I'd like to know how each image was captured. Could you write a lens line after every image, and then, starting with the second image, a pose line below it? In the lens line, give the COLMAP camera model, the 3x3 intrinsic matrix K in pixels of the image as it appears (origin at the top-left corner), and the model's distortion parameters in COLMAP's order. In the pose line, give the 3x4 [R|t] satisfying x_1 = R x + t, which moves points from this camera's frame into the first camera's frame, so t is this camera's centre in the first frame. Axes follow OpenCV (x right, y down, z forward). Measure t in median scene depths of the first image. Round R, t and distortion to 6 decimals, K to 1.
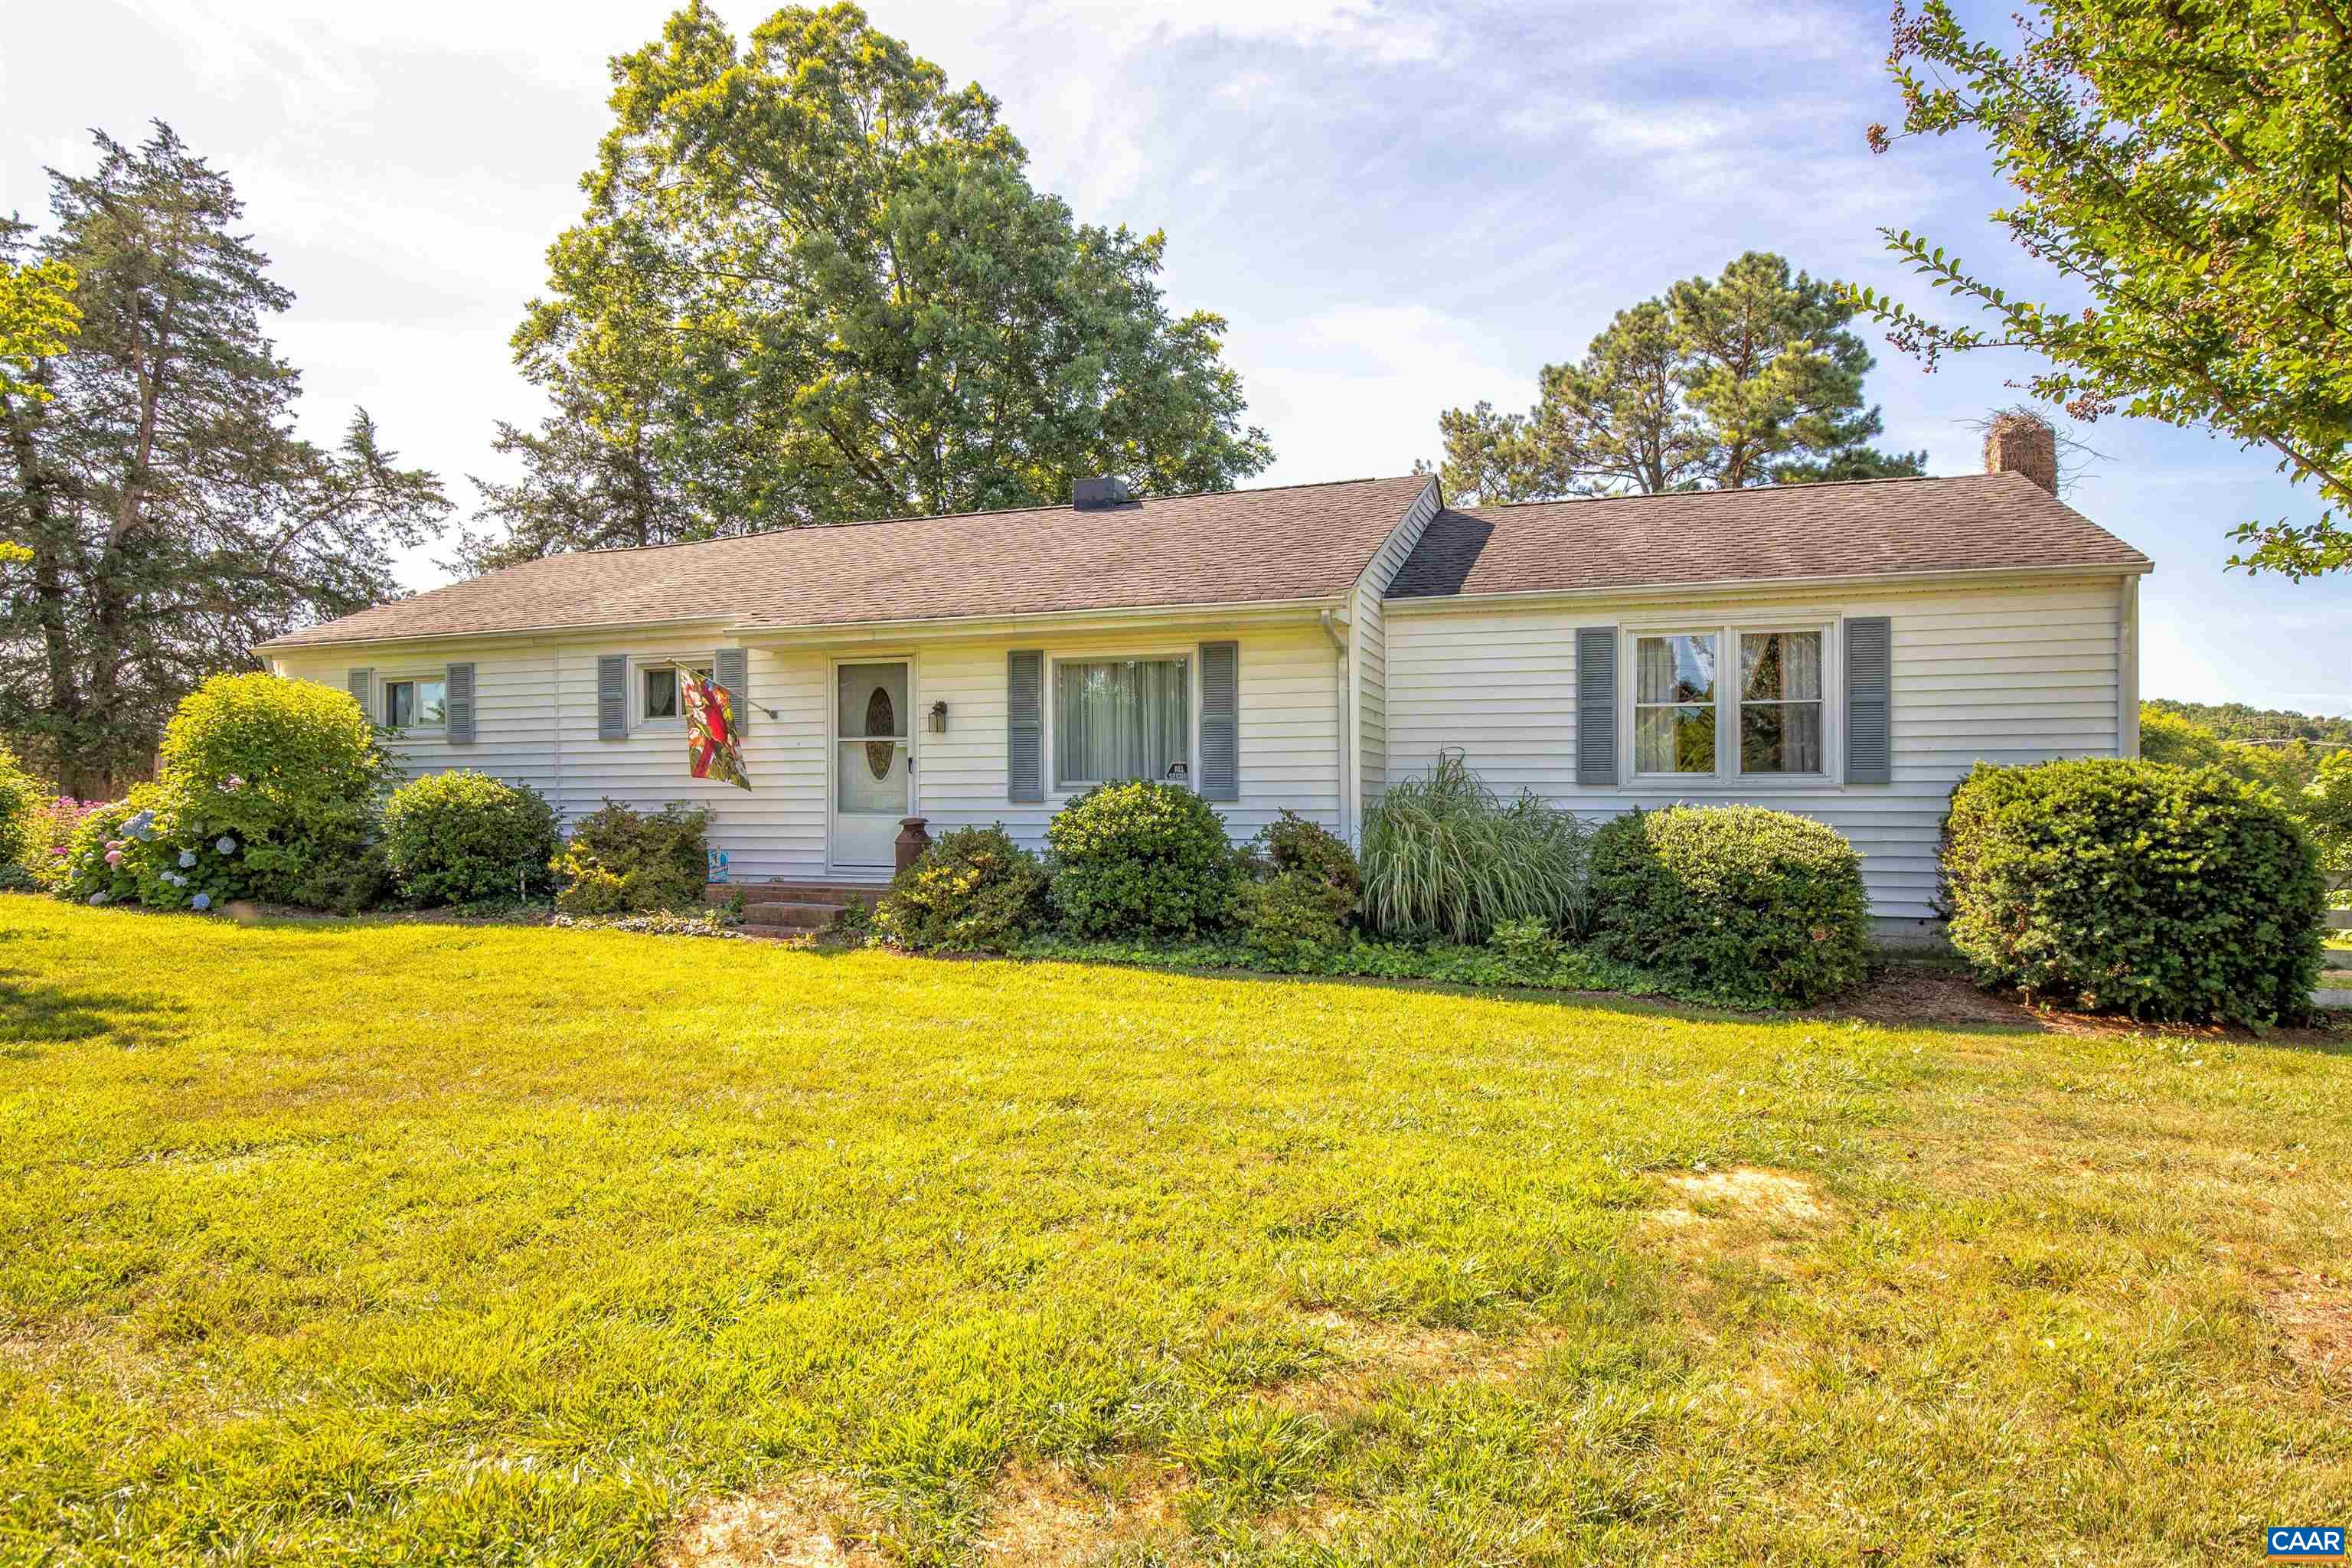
lens RADIAL K [[1323.3, 0, 1175.3], [0, 1323.3, 787.8], [0, 0, 1]] dist [-0.013178, 0.000176]
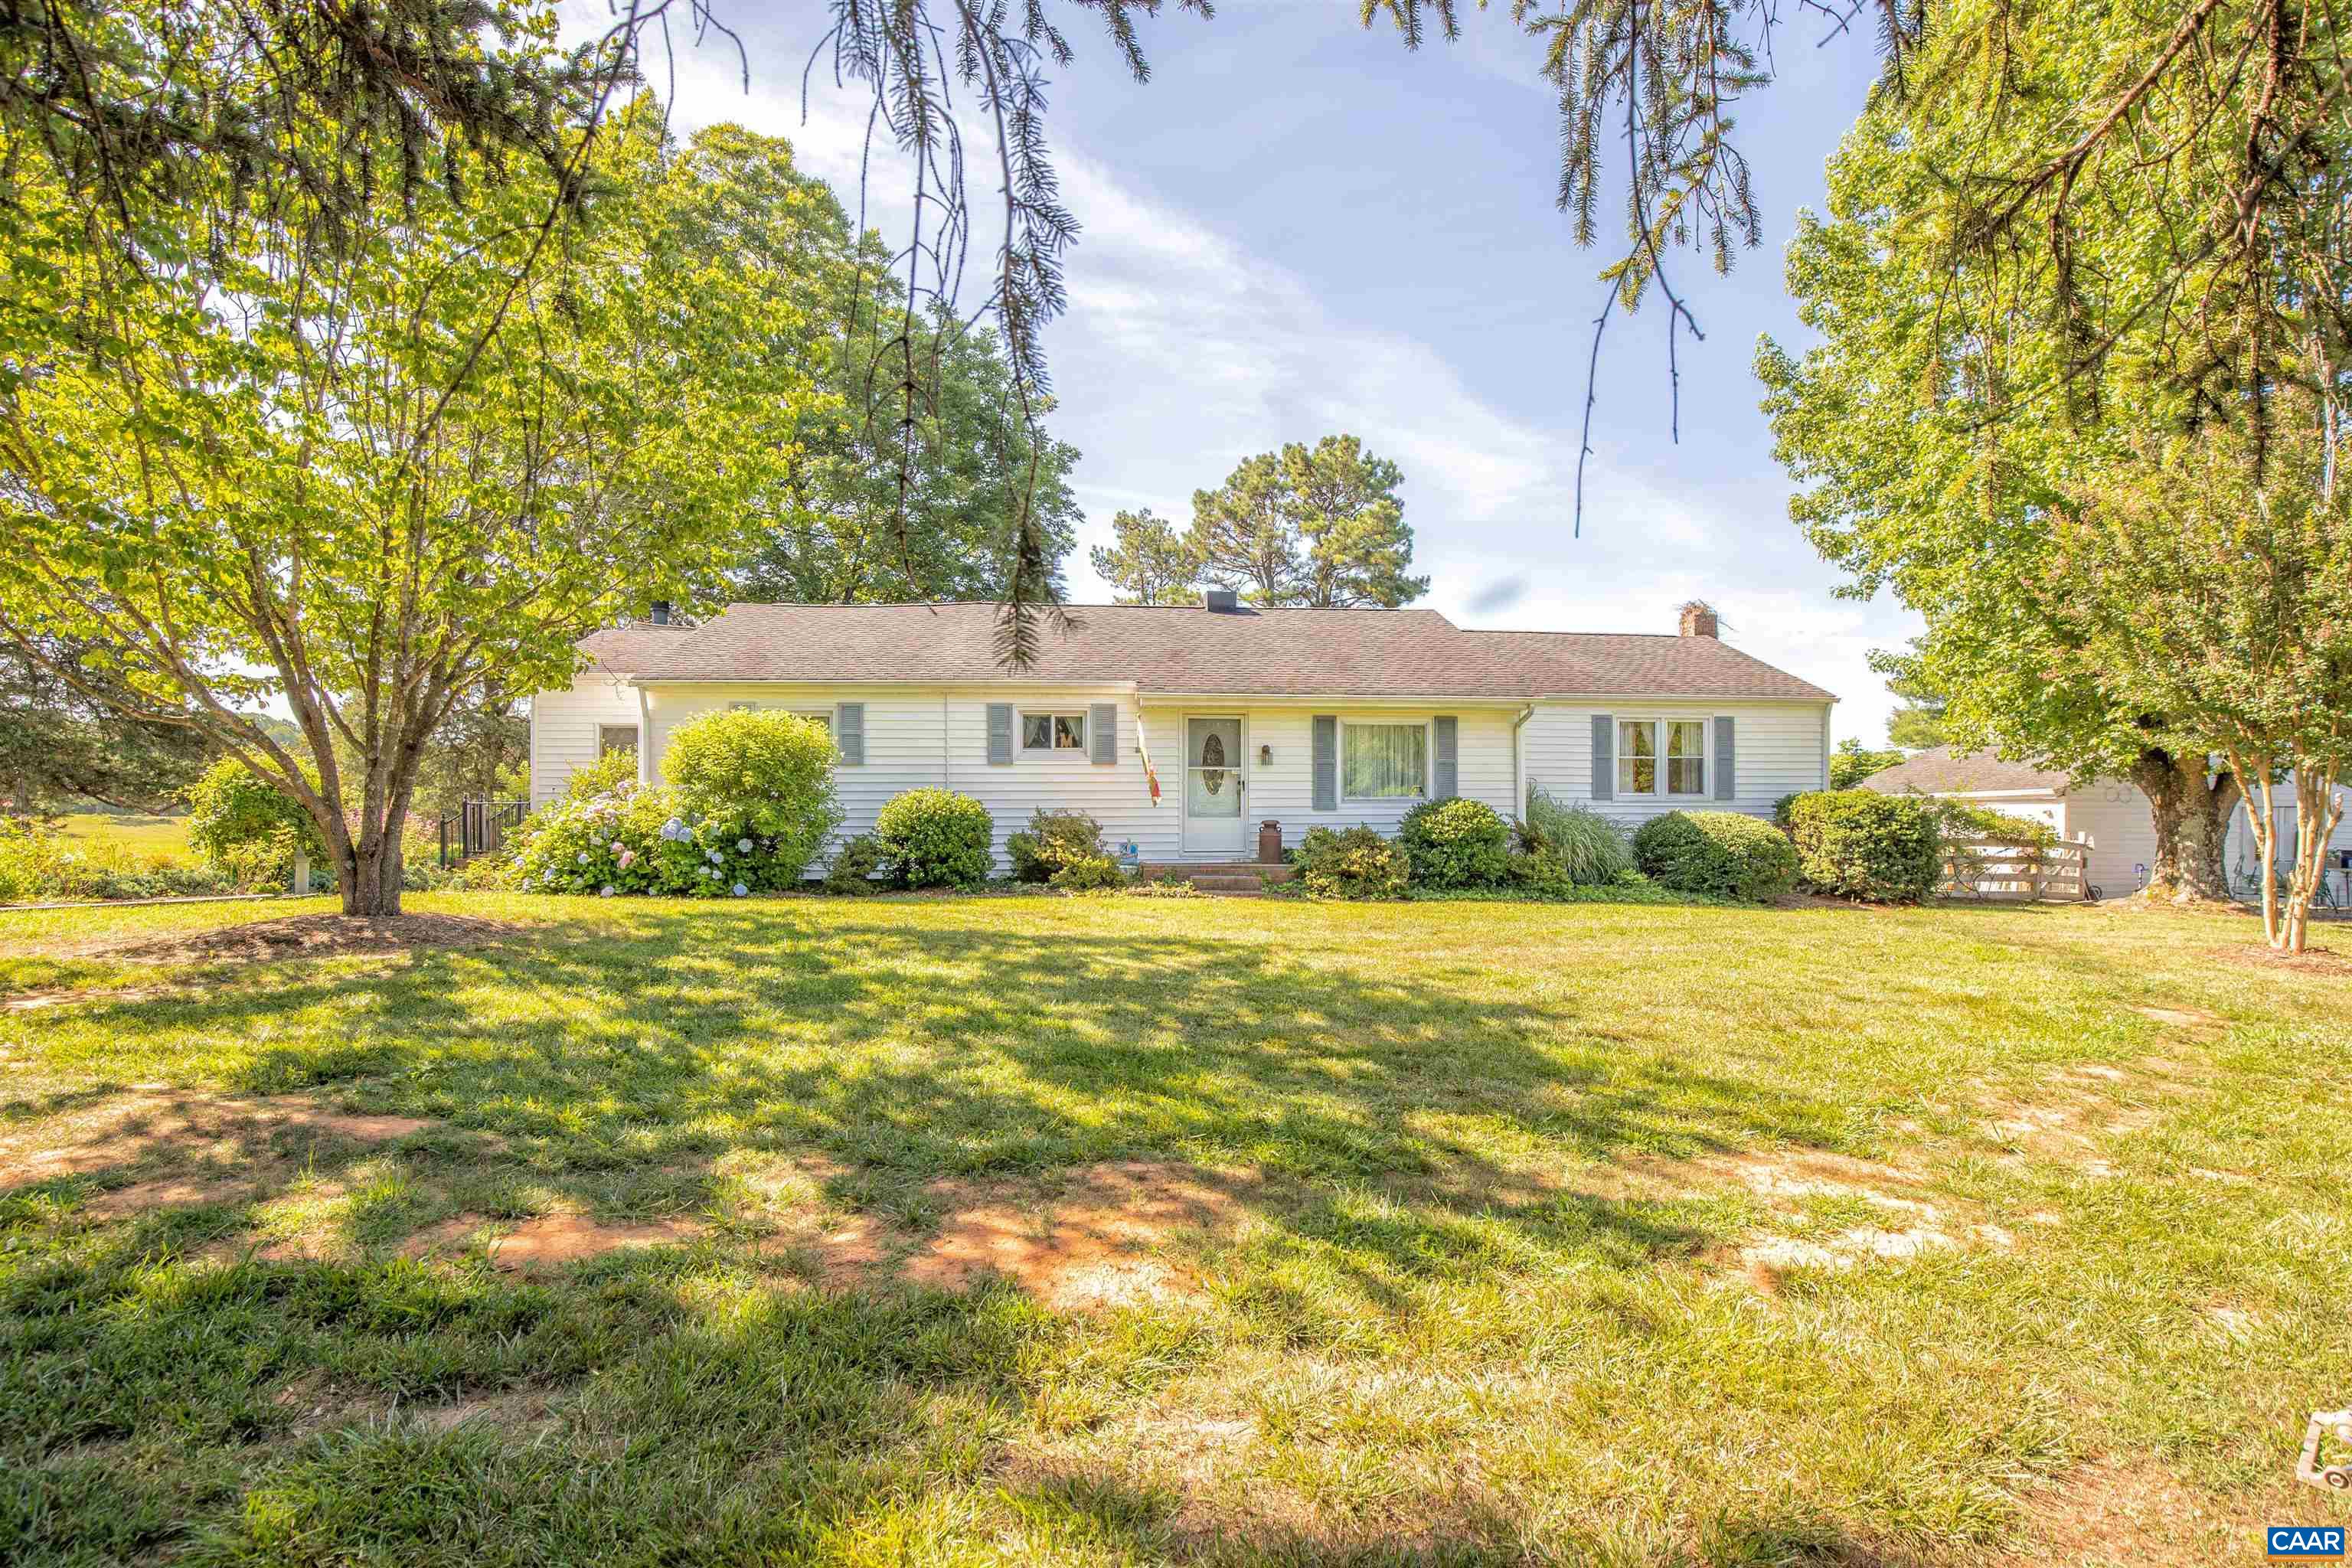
lens RADIAL K [[1086.8, 0, 1177.0], [0, 1086.8, 785.3], [0, 0, 1]] dist [-0.031564, 0.006627]
pose [[0.910470, 0.006145, 0.413530, -0.856599], [-0.005268, 0.999981, -0.003261, -0.013512], [-0.413542, 0.000791, 0.910484, -0.141300]]
